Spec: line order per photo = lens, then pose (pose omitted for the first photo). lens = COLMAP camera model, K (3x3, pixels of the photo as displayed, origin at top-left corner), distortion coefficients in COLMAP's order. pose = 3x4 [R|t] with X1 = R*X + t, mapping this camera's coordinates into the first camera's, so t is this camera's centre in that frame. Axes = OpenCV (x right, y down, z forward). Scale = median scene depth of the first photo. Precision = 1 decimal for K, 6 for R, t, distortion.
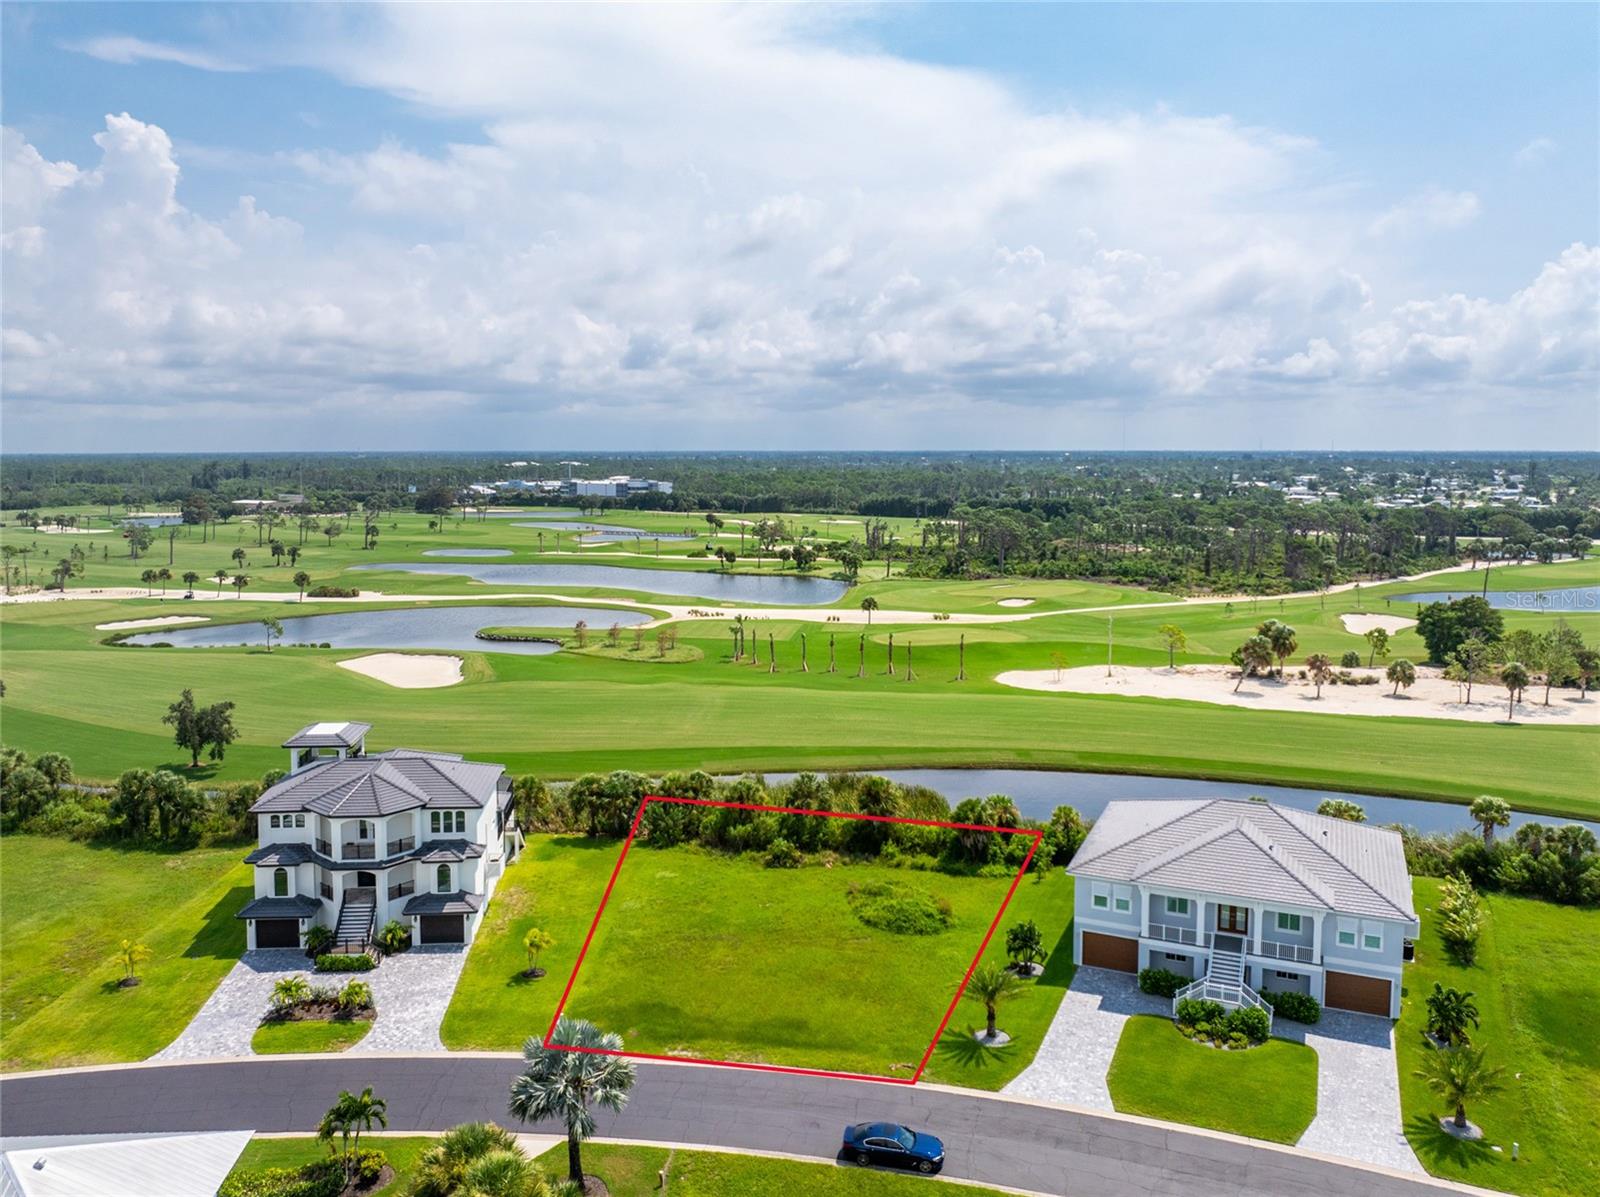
lens RADIAL K [[1189.5, 0, 776.6], [0, 1189.5, 514.5], [0, 0, 1]] dist [-0.030211, -0.013484]
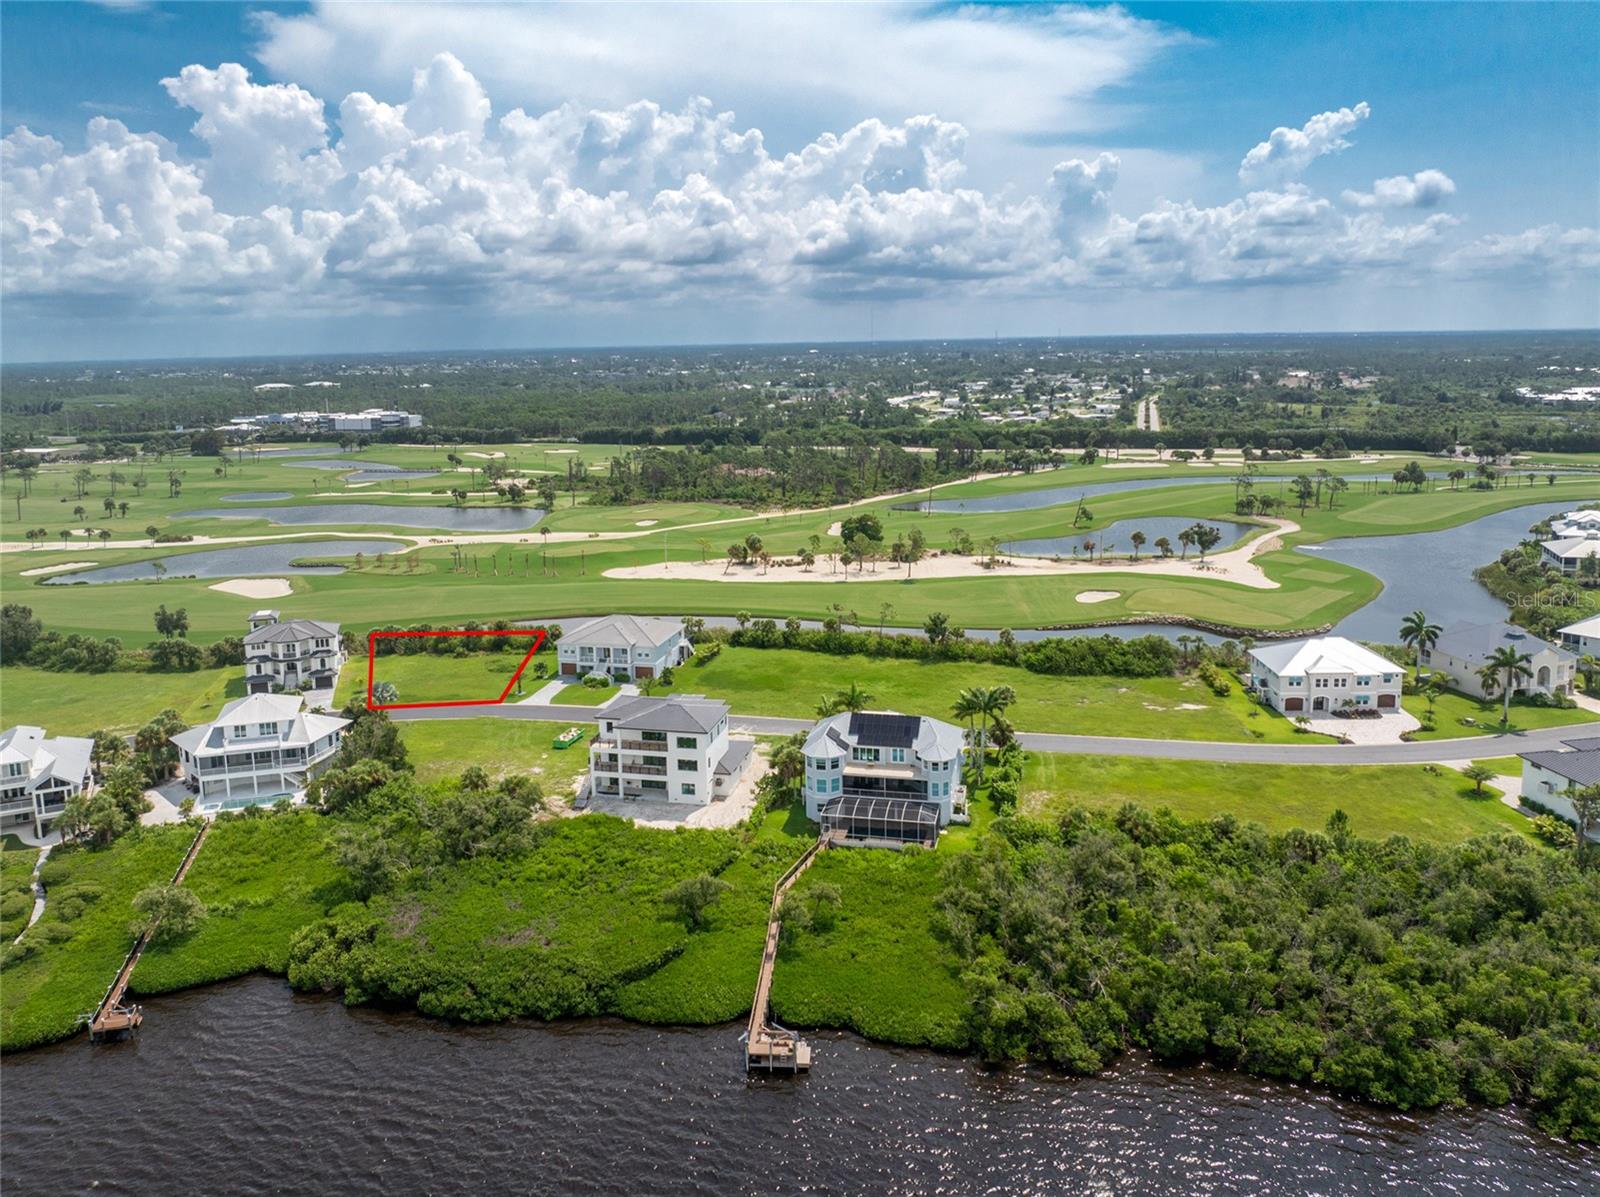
lens RADIAL K [[1185.4, 0, 783.8], [0, 1185.4, 511.8], [0, 0, 1]] dist [-0.001095, -0.105386]
pose [[0.979139, -0.049350, 0.197106, 0.185040], [0.031983, 0.995397, 0.090339, -0.195205], [-0.200657, -0.082151, 0.976211, -1.449565]]
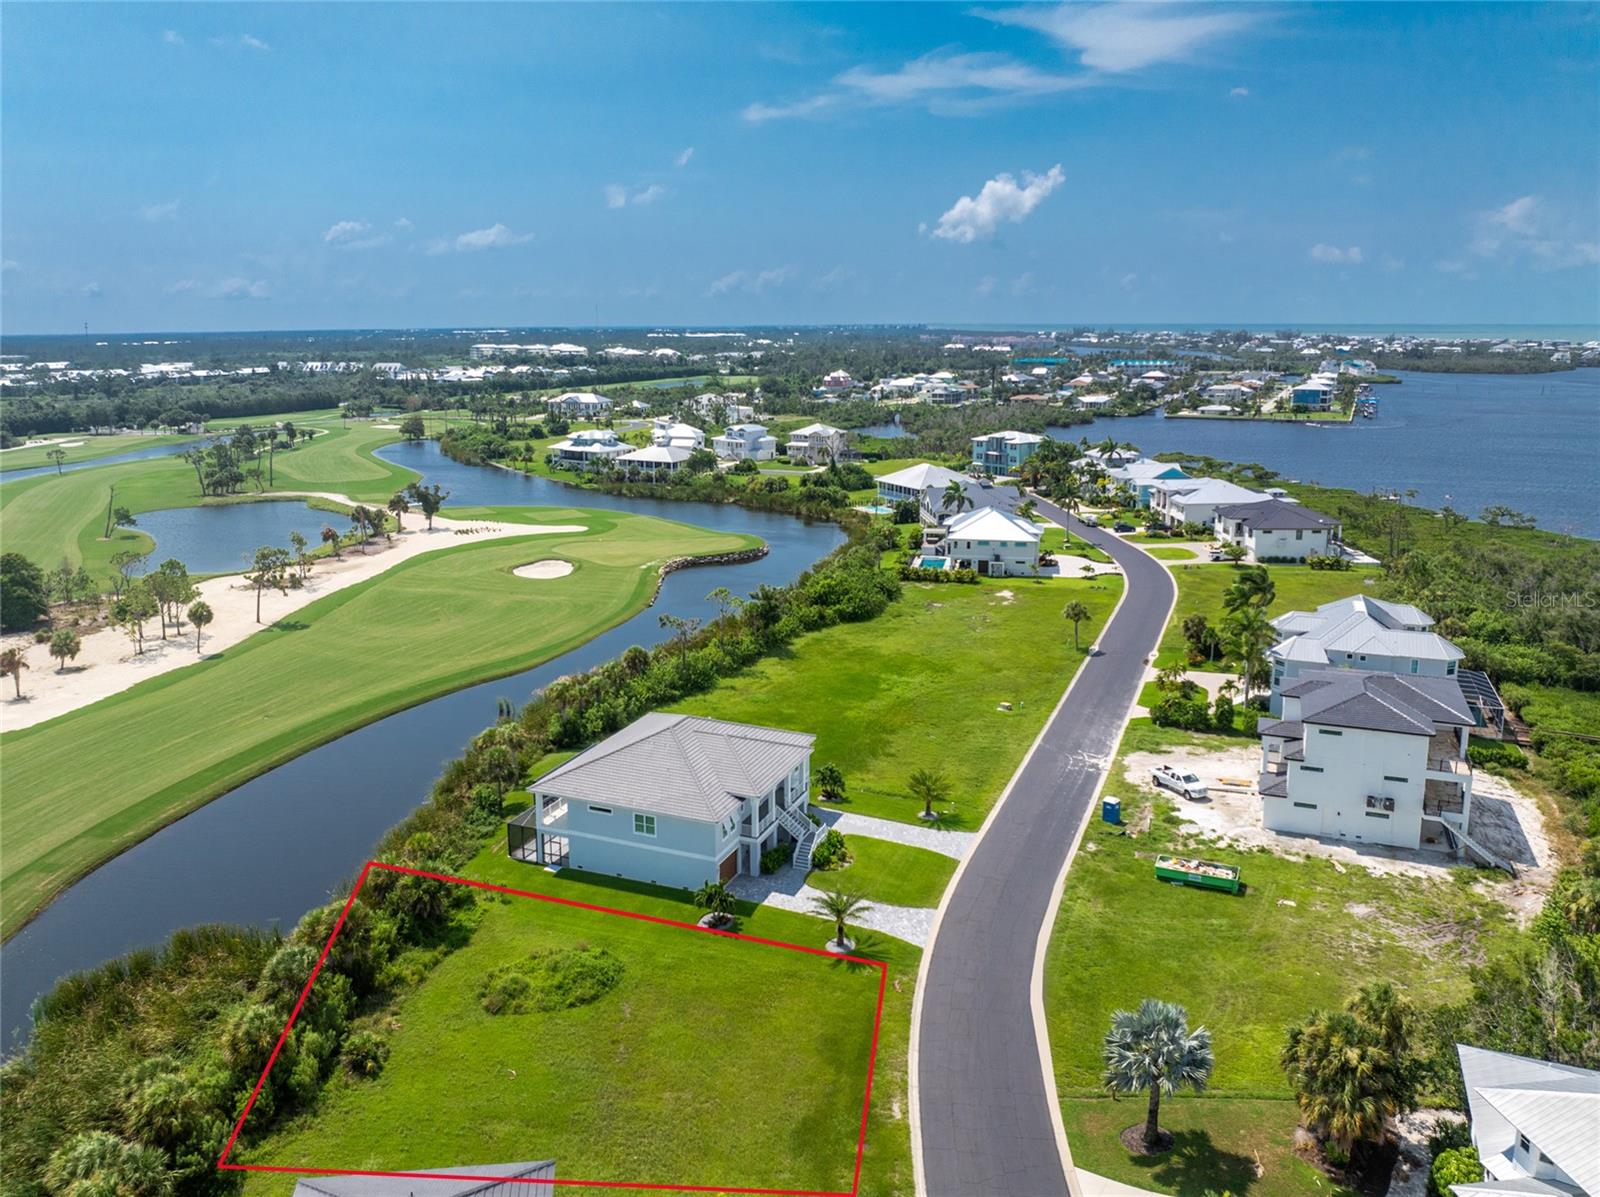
lens RADIAL K [[1189.5, 0, 775.5], [0, 1189.5, 508.0], [0, 0, 1]] dist [-0.035795, -0.003714]
pose [[-0.044690, -0.152891, 0.987232, -0.663593], [0.061033, 0.985956, 0.155456, -0.139147], [-0.997135, 0.067201, -0.034731, 0.745374]]
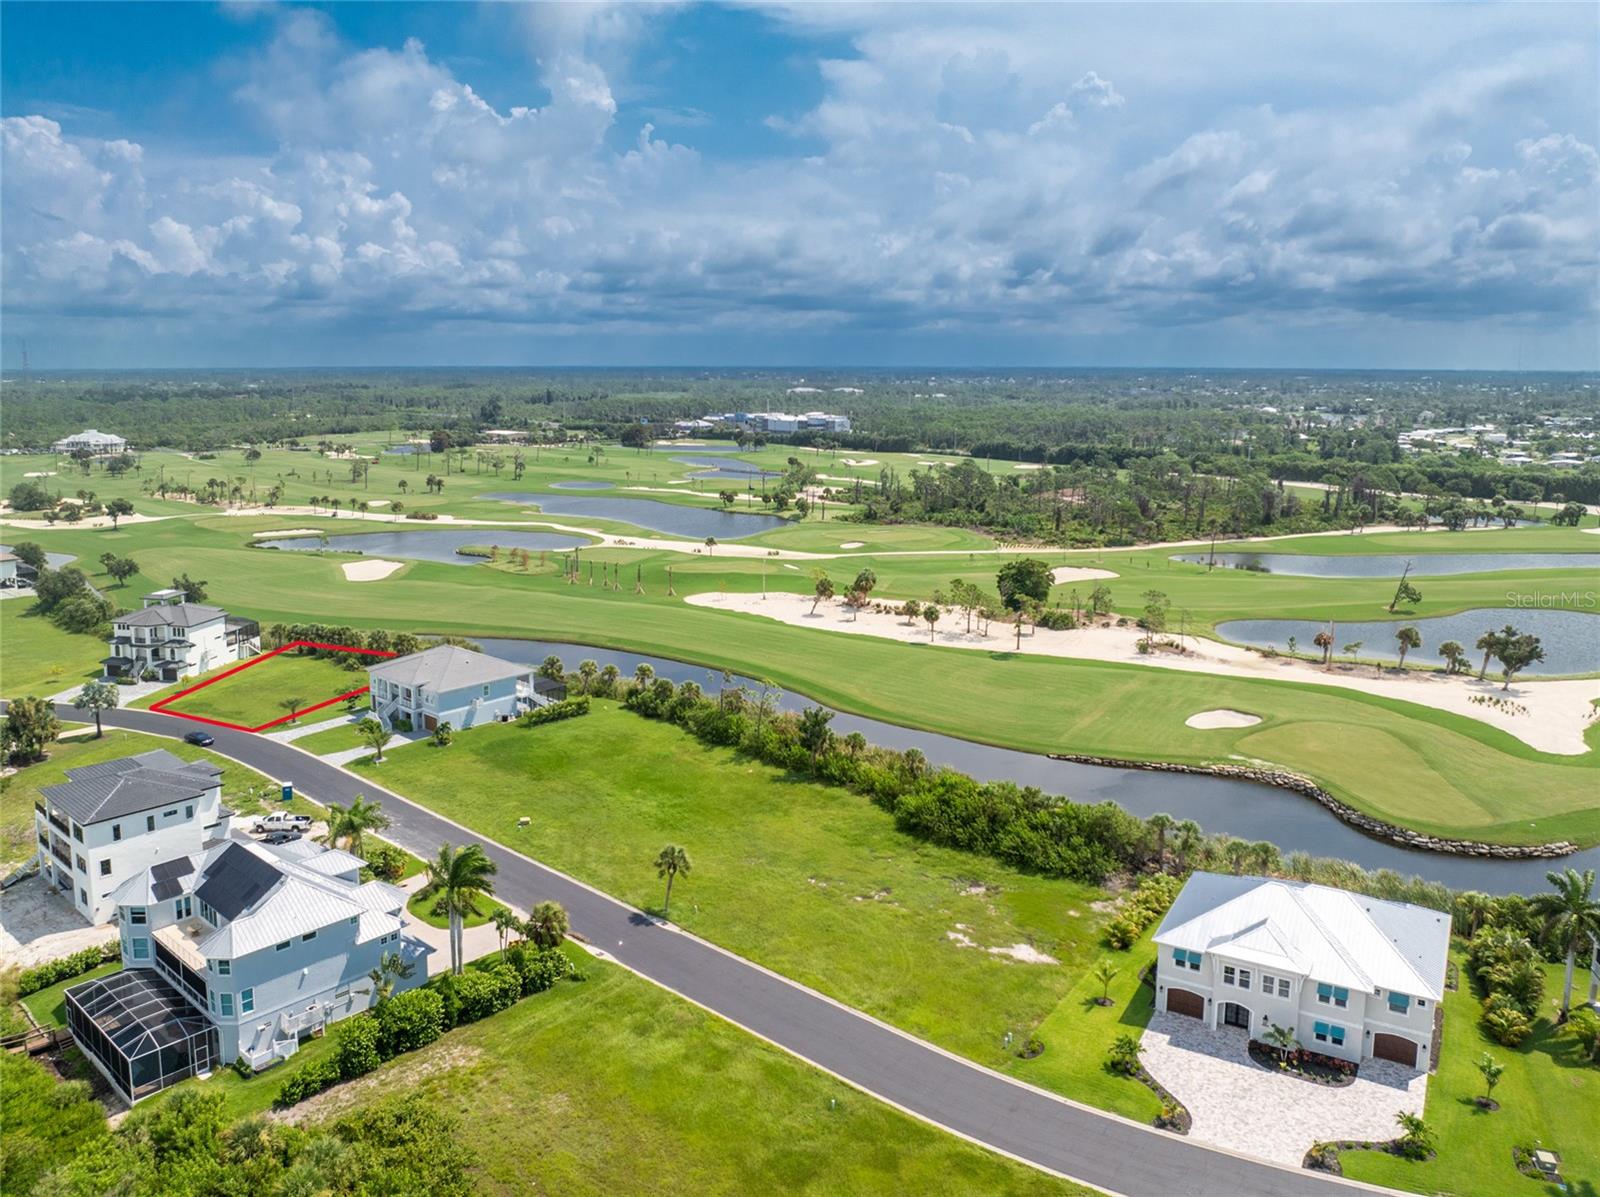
lens RADIAL K [[1189.7, 0, 781.4], [0, 1189.7, 497.5], [0, 0, 1]] dist [-0.040694, -0.006899]
pose [[0.957418, 0.034813, -0.286598, 1.306465], [-0.018336, 0.998031, 0.059977, -0.148315], [0.288122, -0.052169, 0.956172, -0.760451]]
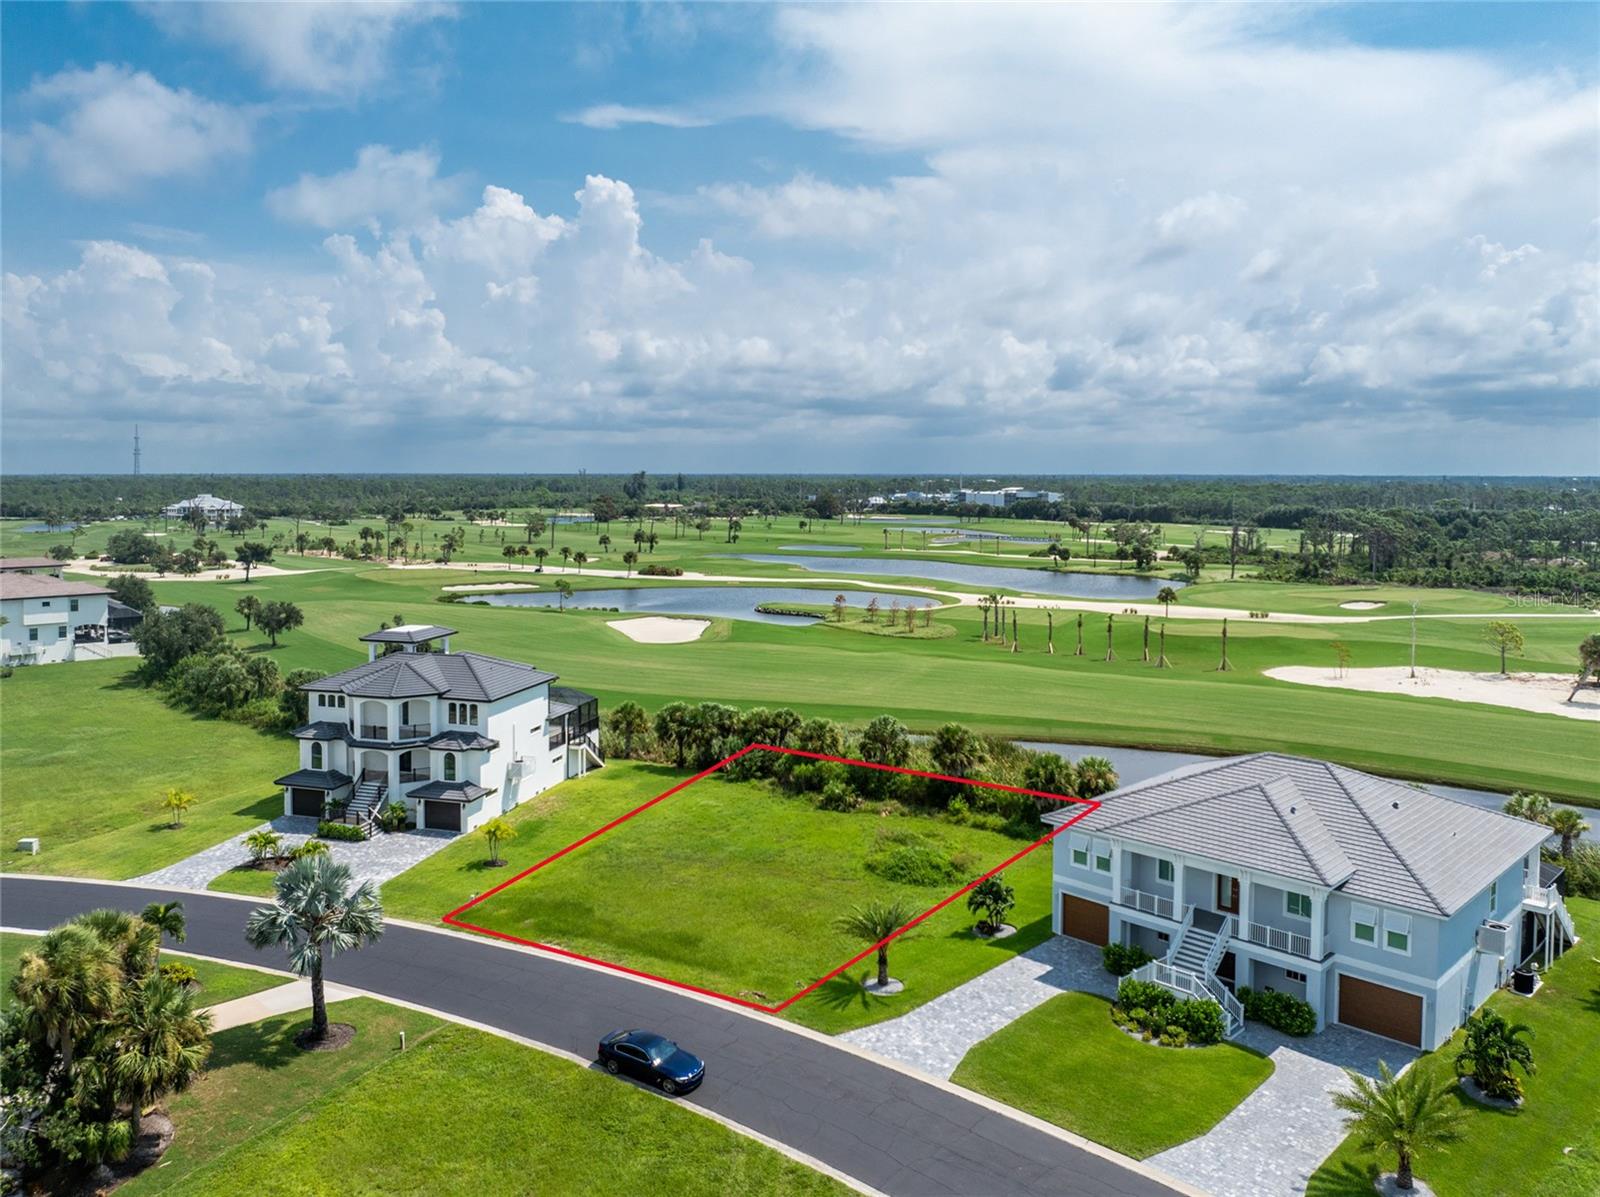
lens RADIAL K [[1189.5, 0, 775.5], [0, 1189.5, 508.0], [0, 0, 1]] dist [-0.035795, -0.003714]
pose [[0.933906, 0.014255, -0.357236, 0.280439], [-0.023568, 0.999486, -0.021728, 0.082222], [0.356742, 0.028711, 0.933762, 0.115894]]
